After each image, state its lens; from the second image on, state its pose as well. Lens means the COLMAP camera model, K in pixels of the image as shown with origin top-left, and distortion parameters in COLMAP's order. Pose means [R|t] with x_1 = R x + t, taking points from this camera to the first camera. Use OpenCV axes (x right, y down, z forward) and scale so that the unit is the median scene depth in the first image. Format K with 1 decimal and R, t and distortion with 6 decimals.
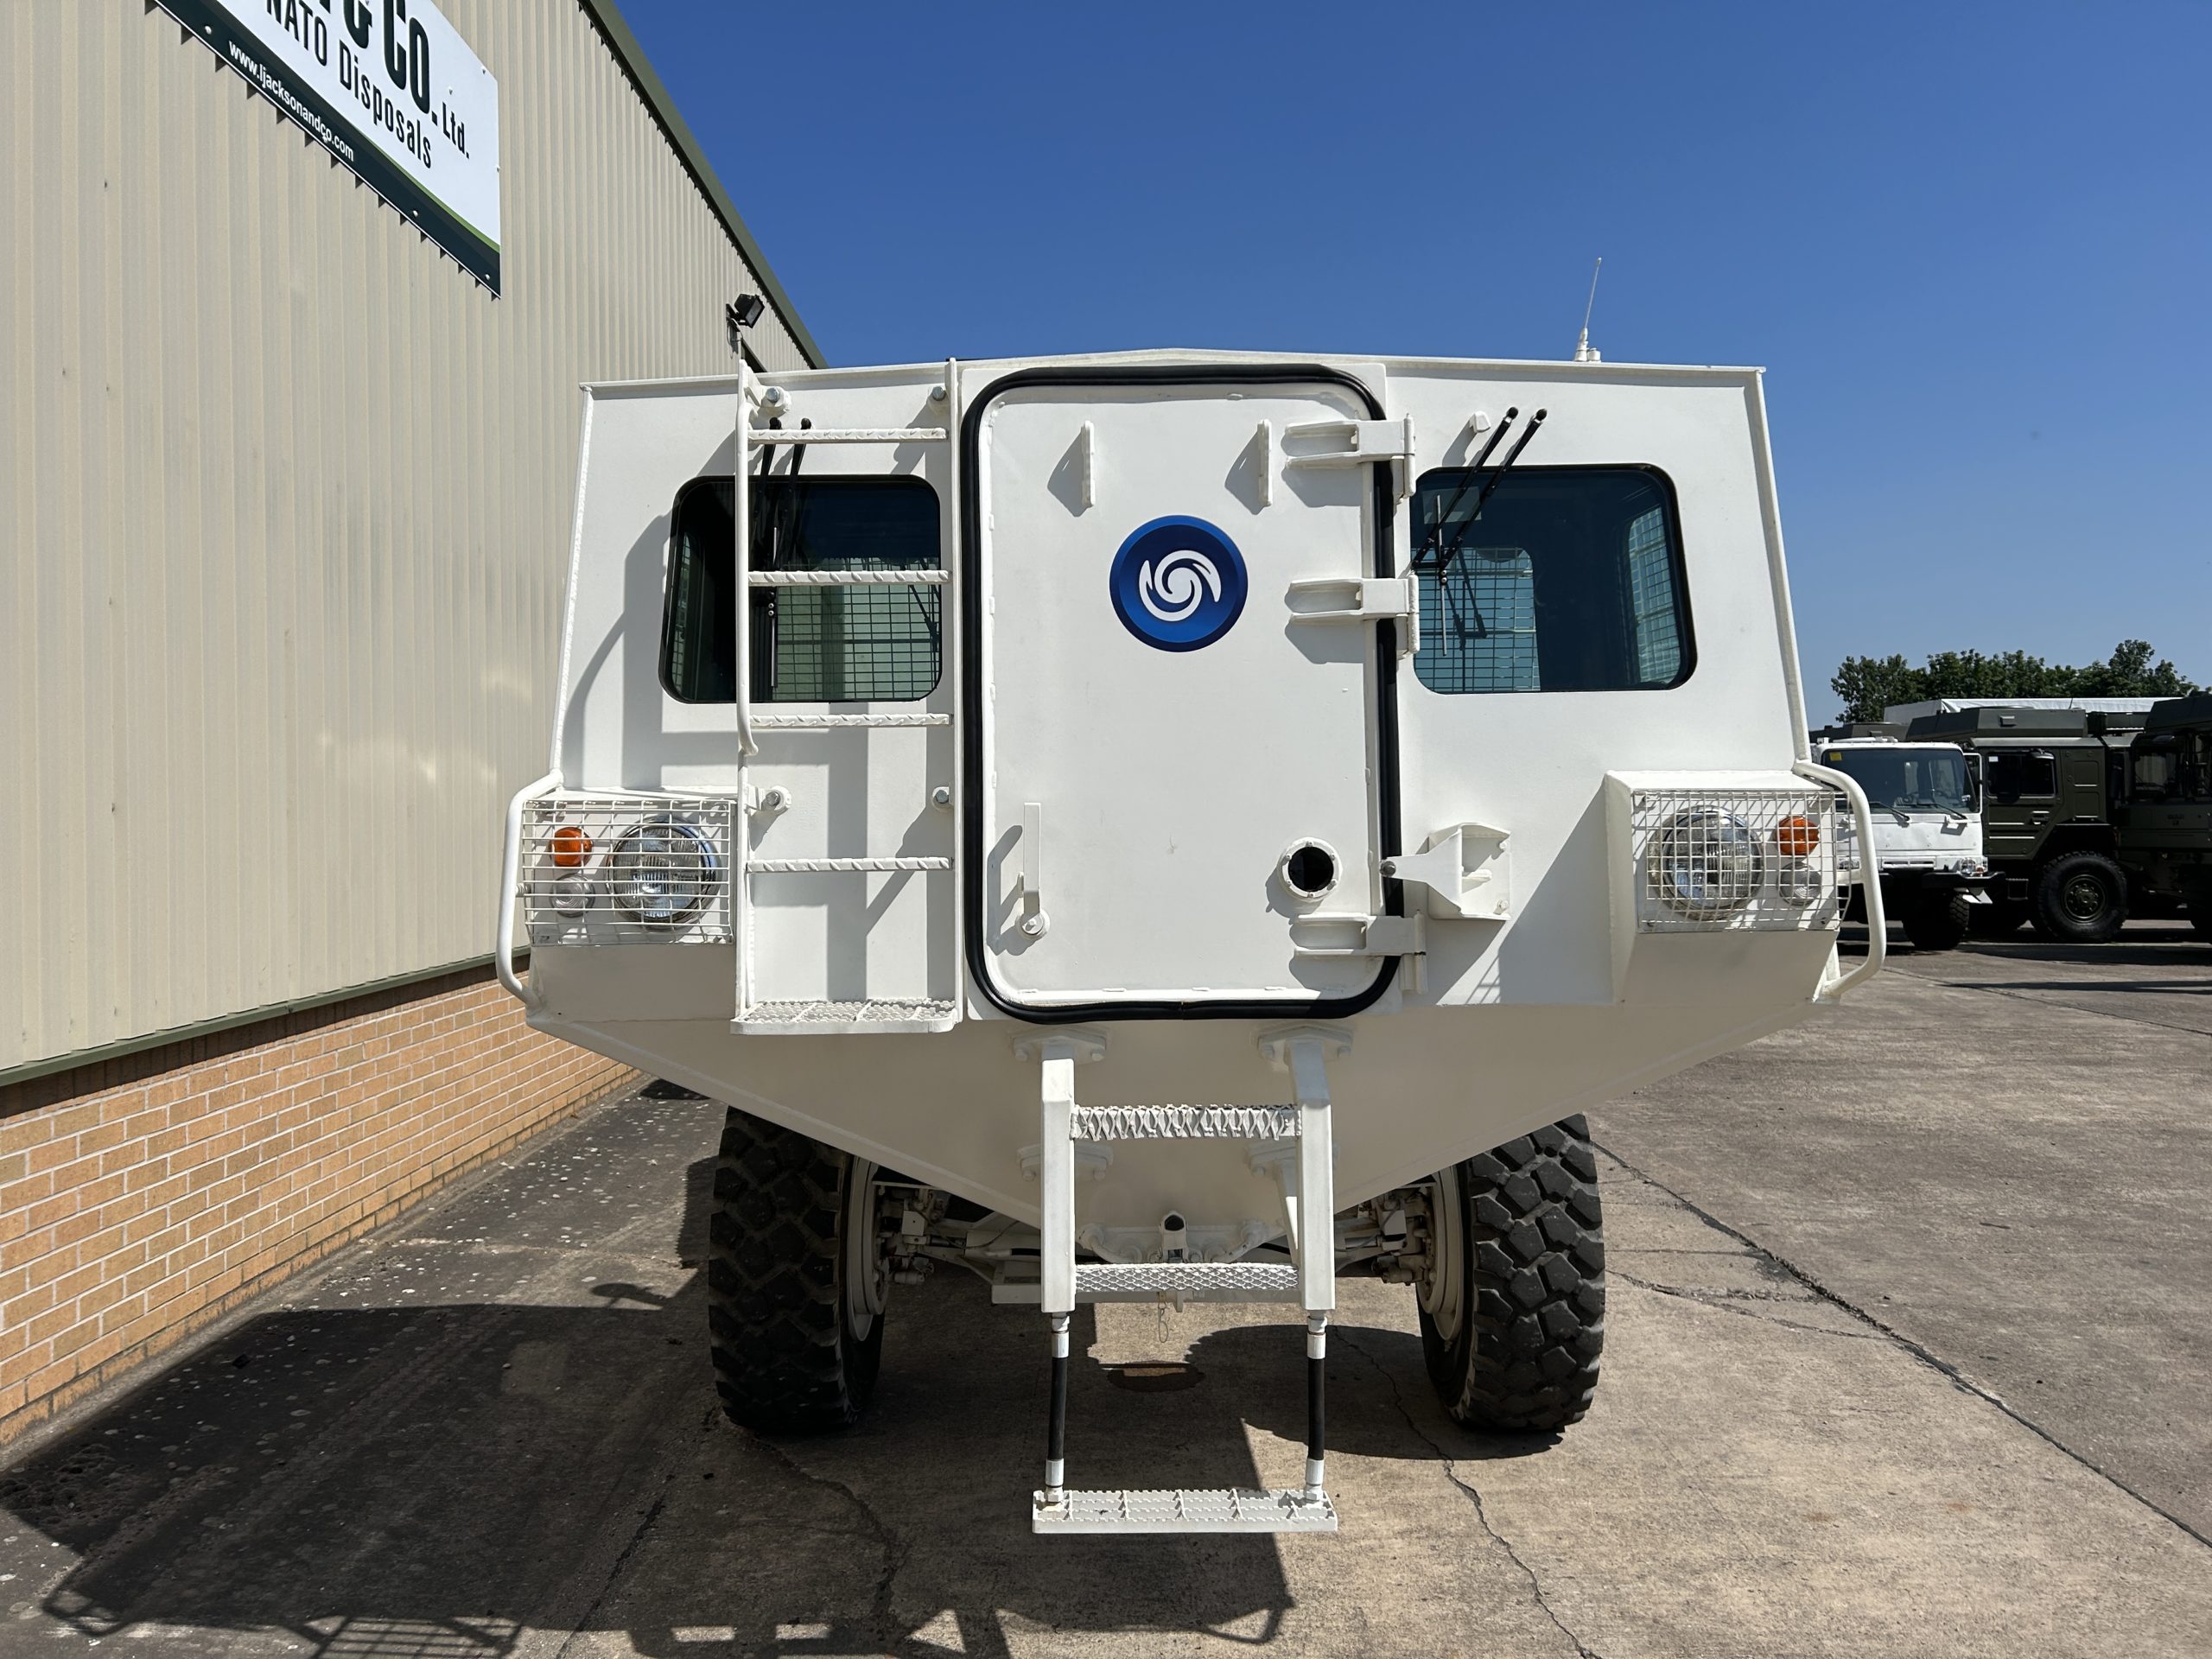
lens RADIAL K [[1664.4, 0, 1102.6], [0, 1664.4, 816.5], [0, 0, 1]] dist [0.061316, -0.066932]
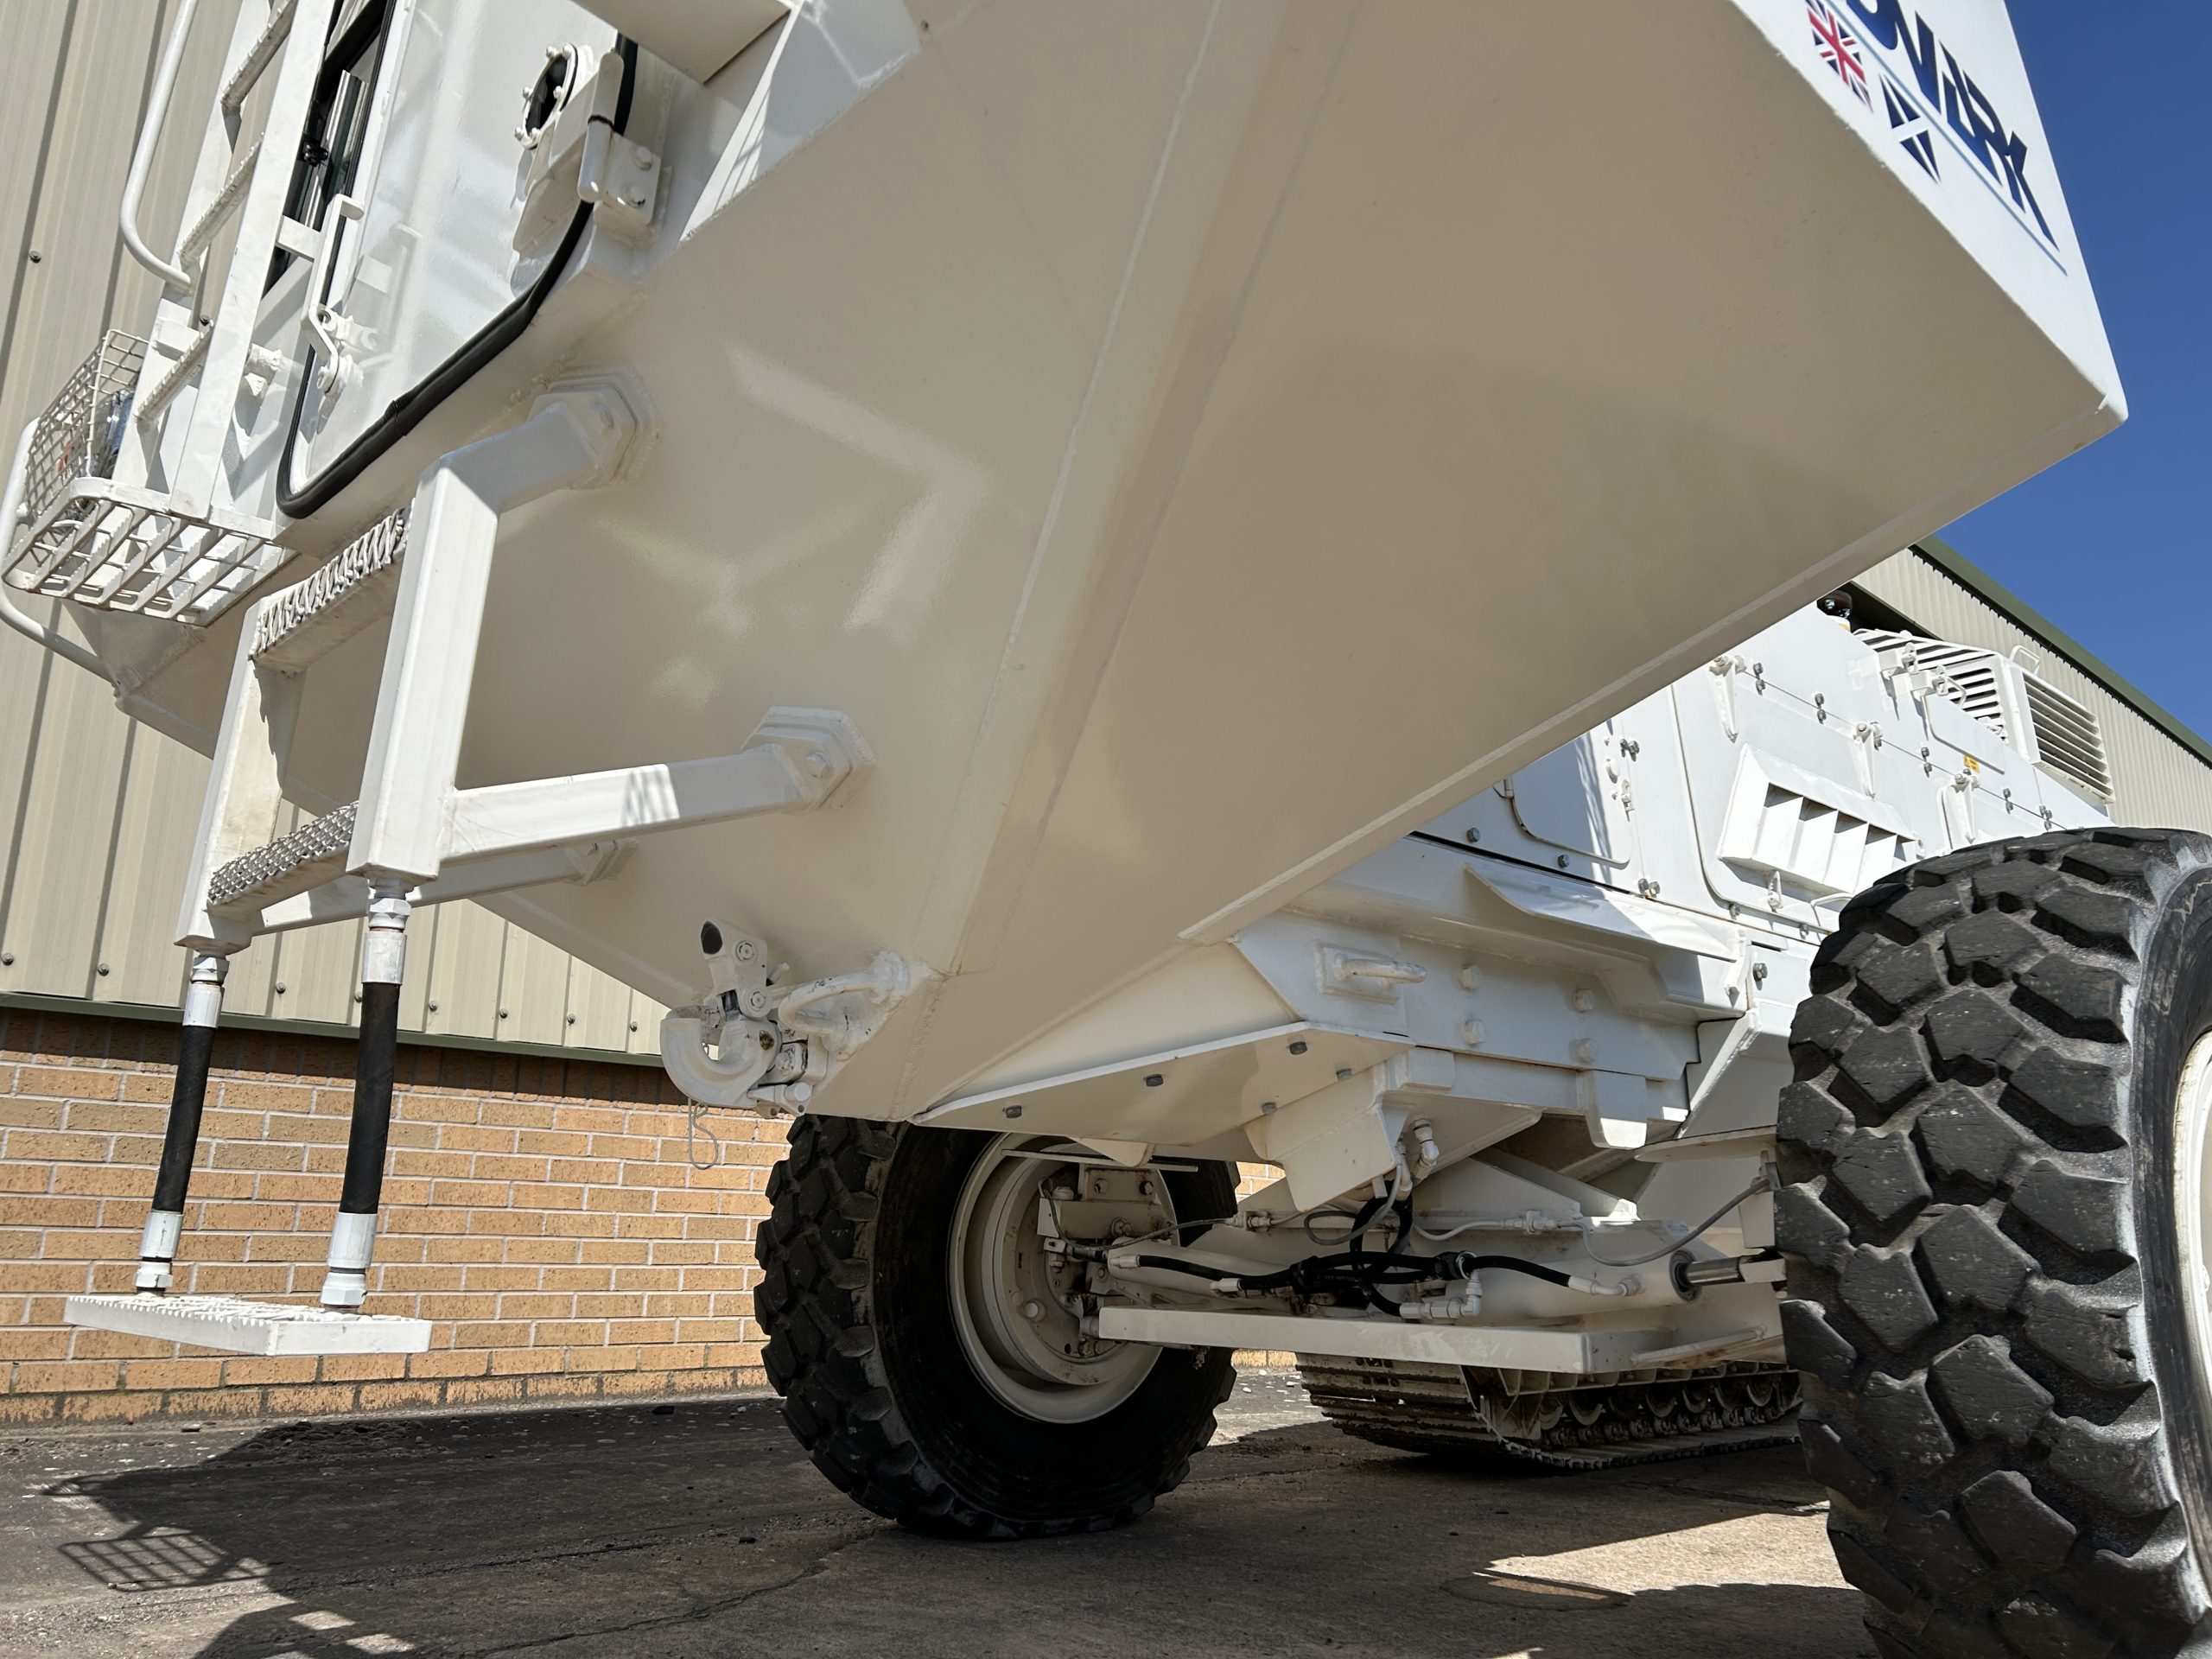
lens RADIAL K [[1664.4, 0, 1089.8], [0, 1664.4, 841.8], [0, 0, 1]] dist [0.061316, -0.066932]
pose [[0.684706, -0.160149, -0.711006, 0.420173], [-0.023996, 0.970076, -0.241611, 0.277501], [0.728424, 0.182494, 0.660375, 0.589884]]
